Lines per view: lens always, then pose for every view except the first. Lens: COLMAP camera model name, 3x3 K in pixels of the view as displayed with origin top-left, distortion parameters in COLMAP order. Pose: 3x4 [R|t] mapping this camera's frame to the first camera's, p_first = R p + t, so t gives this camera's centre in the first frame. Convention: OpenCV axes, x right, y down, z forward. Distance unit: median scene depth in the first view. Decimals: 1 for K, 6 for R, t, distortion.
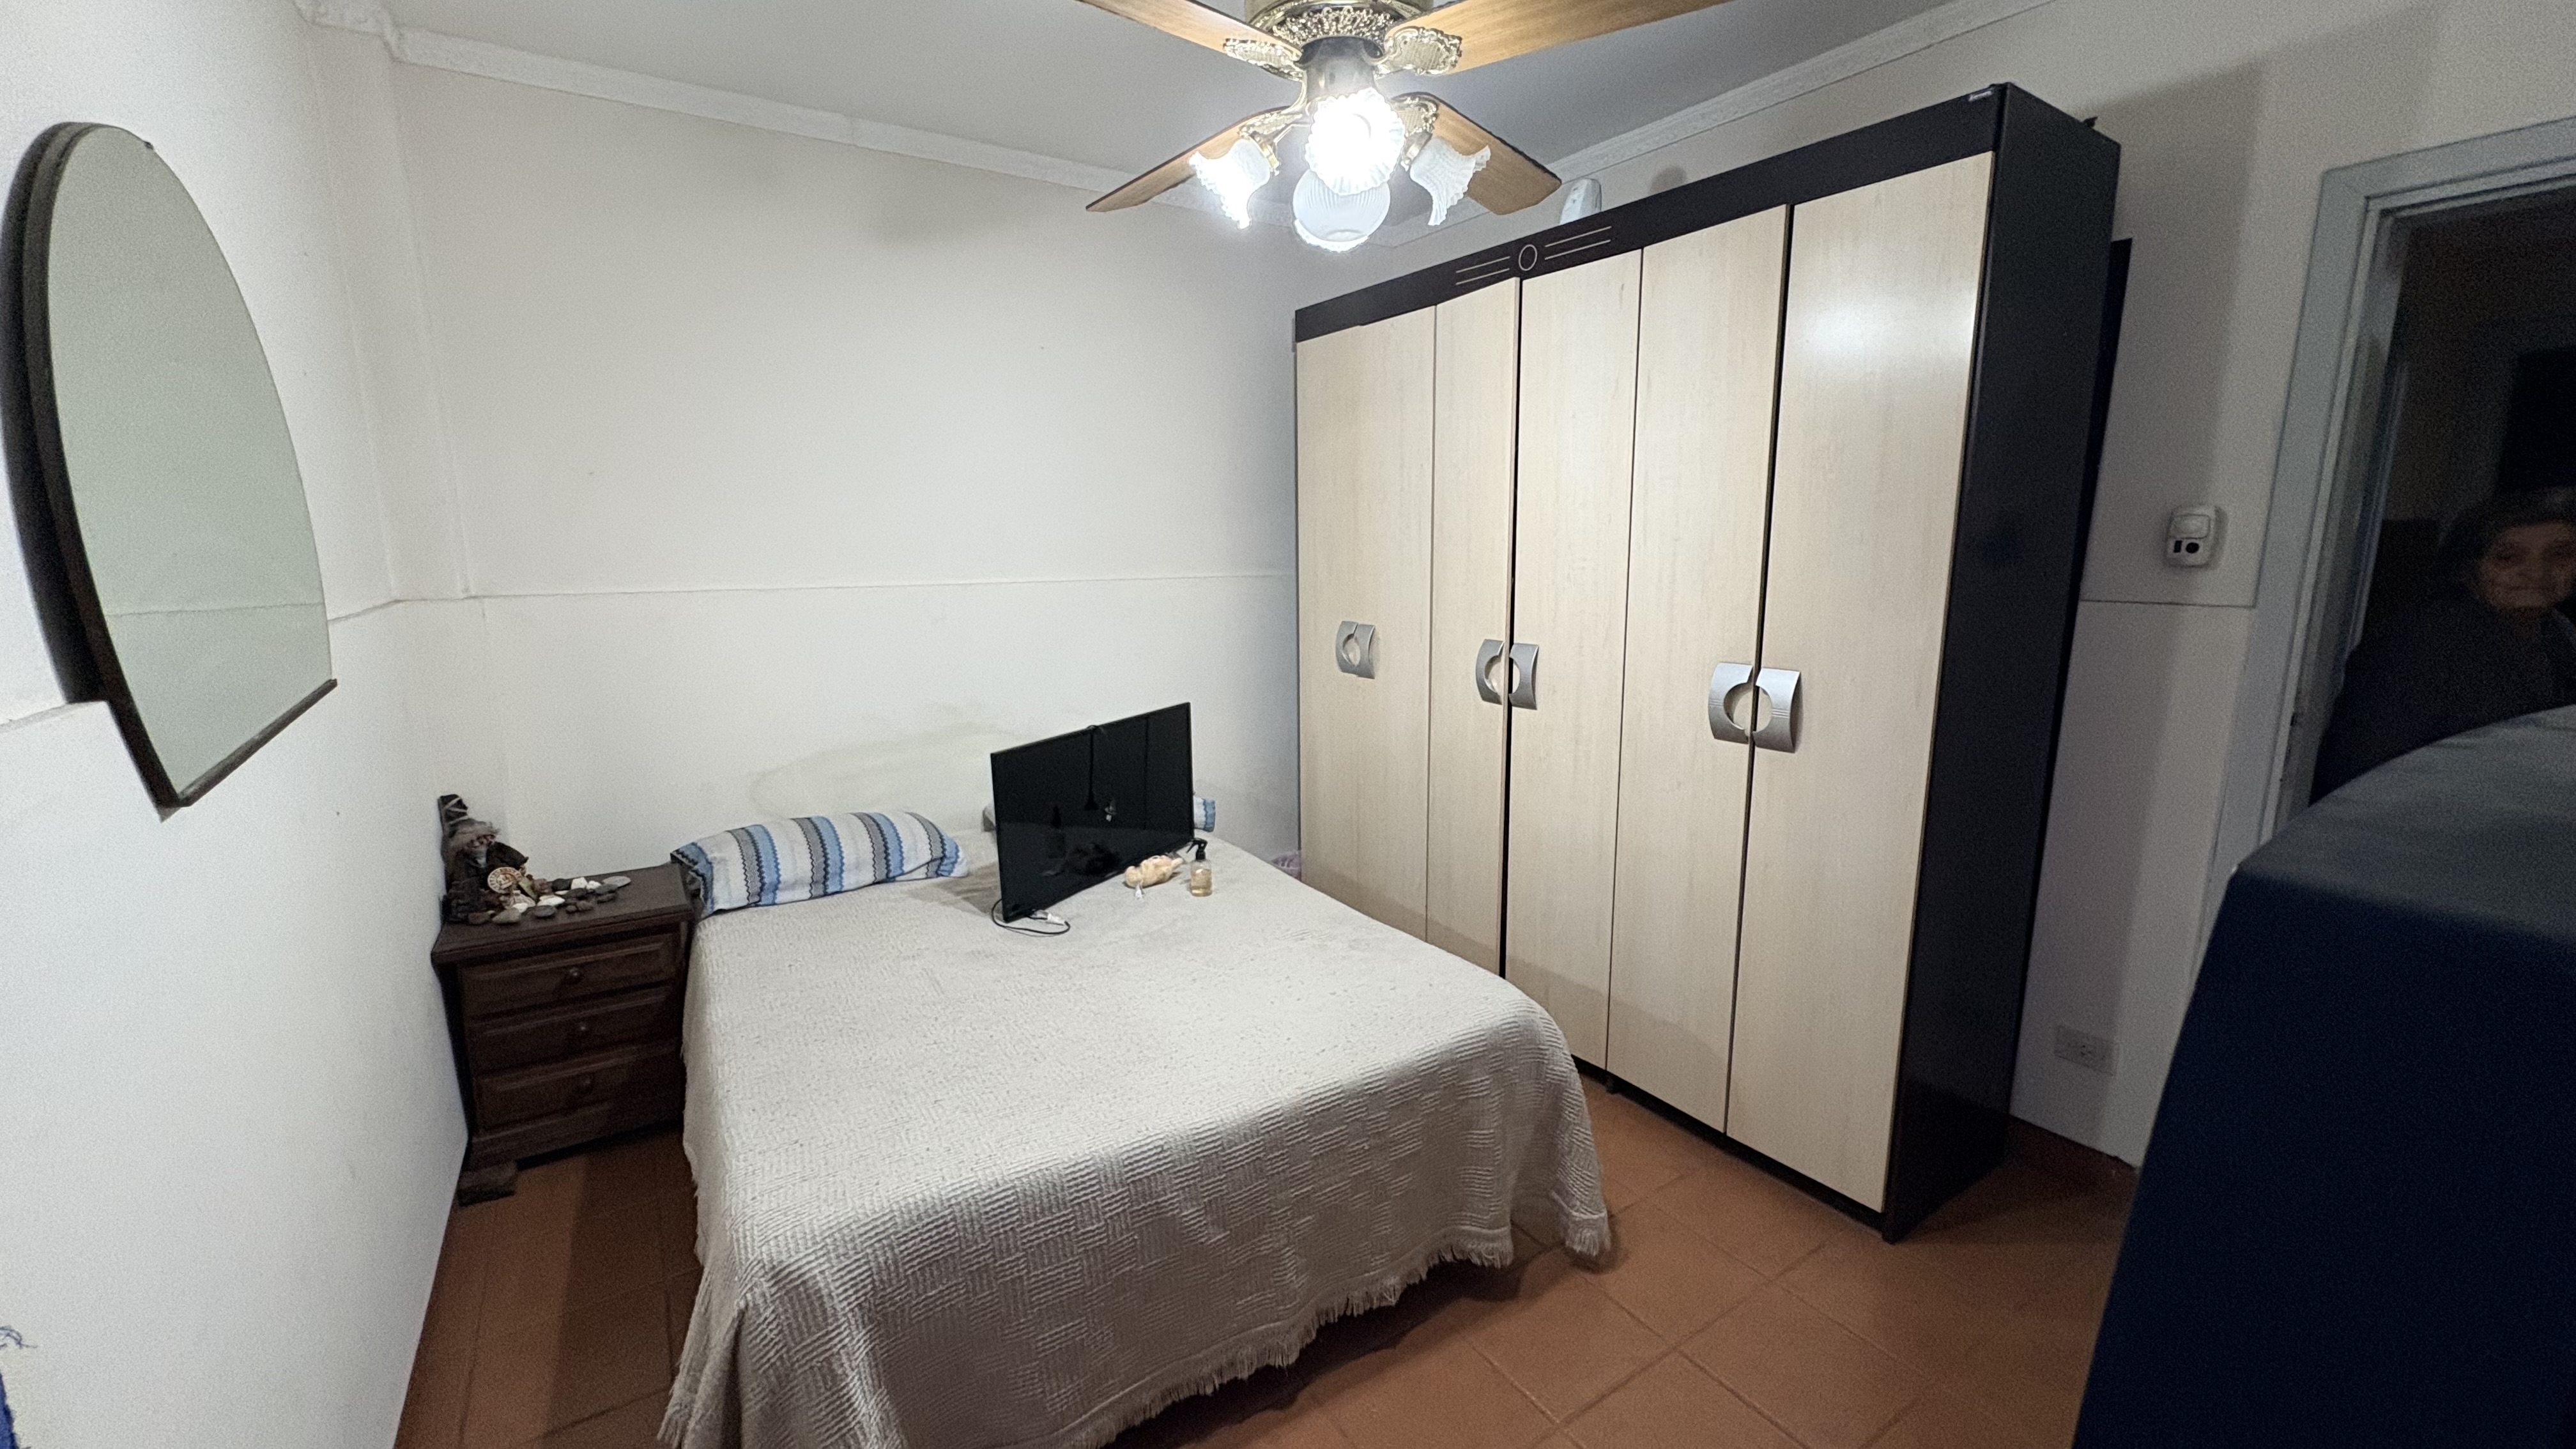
lens RADIAL K [[1022.9, 0, 1284.7], [0, 1022.9, 724.5], [0, 0, 1]] dist [-0.000015, 0.000165]
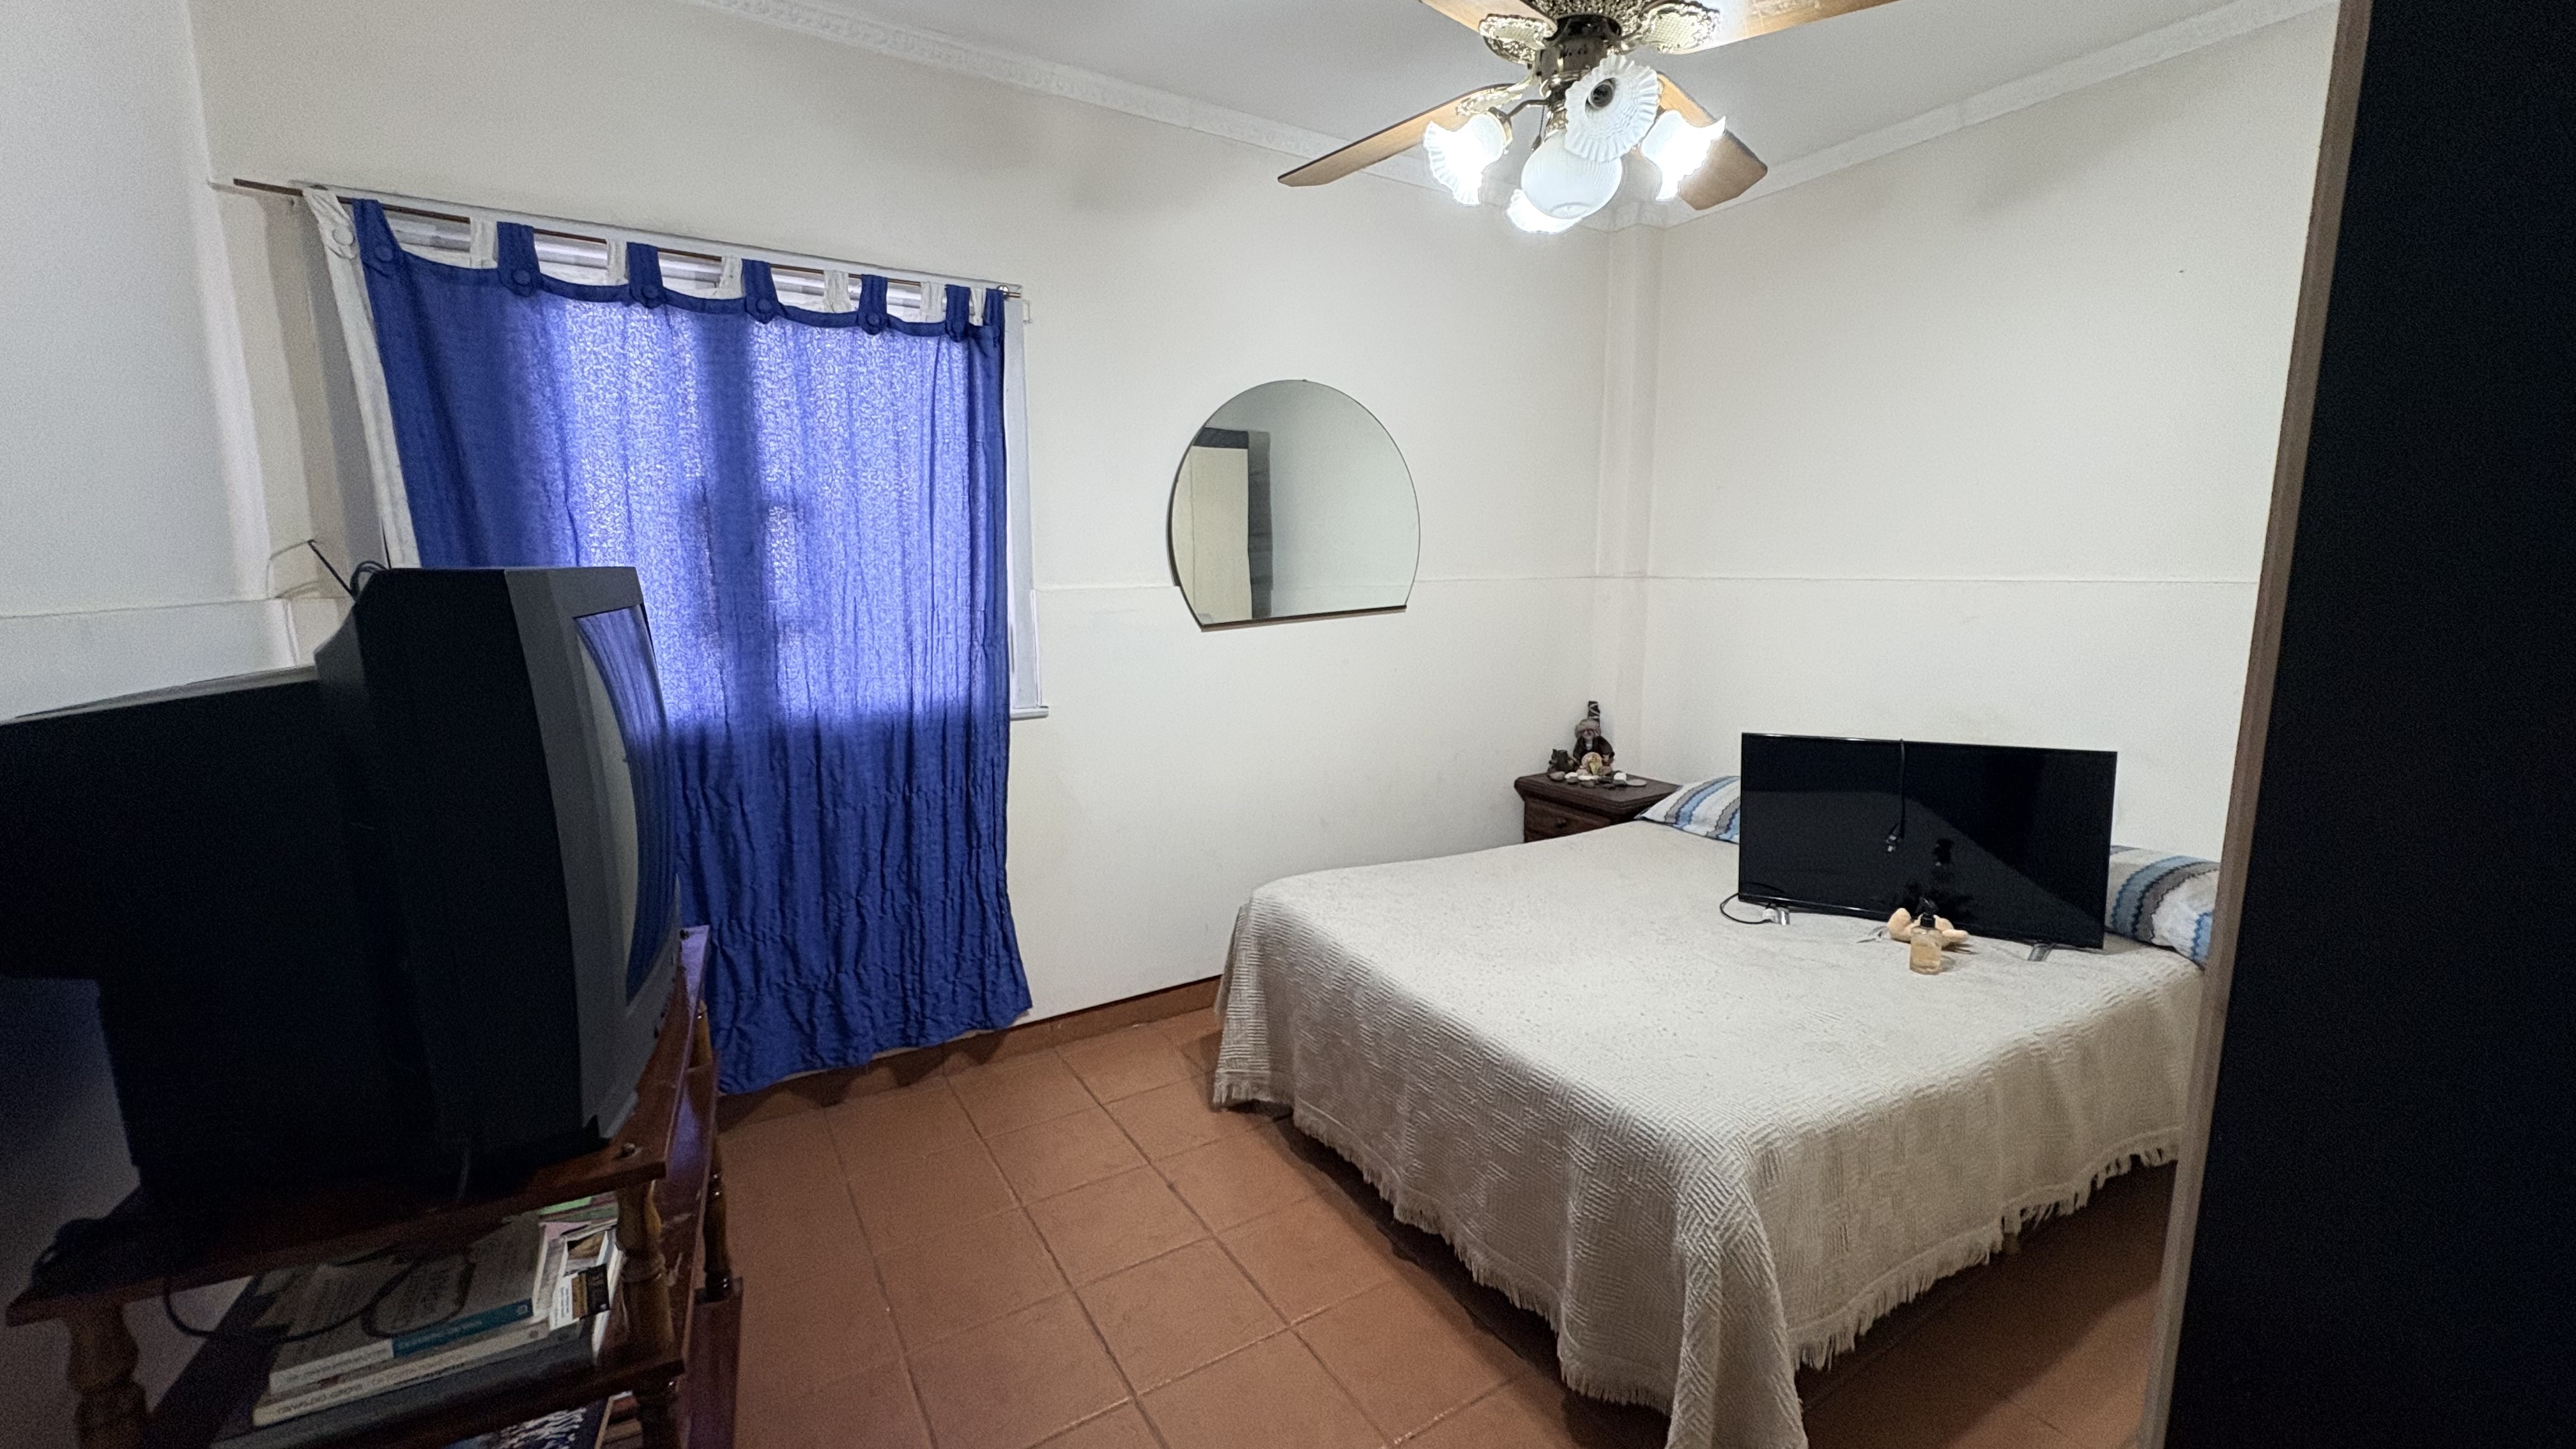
lens RADIAL K [[1022.9, 0, 1283.1], [0, 1022.9, 721.0], [0, 0, 1]] dist [-0.000015, 0.000165]
pose [[-0.024215, 0.156165, -0.987434, 1.014745], [-0.173392, 0.972098, 0.157992, -0.090471], [0.984555, 0.175039, 0.003539, 0.715578]]
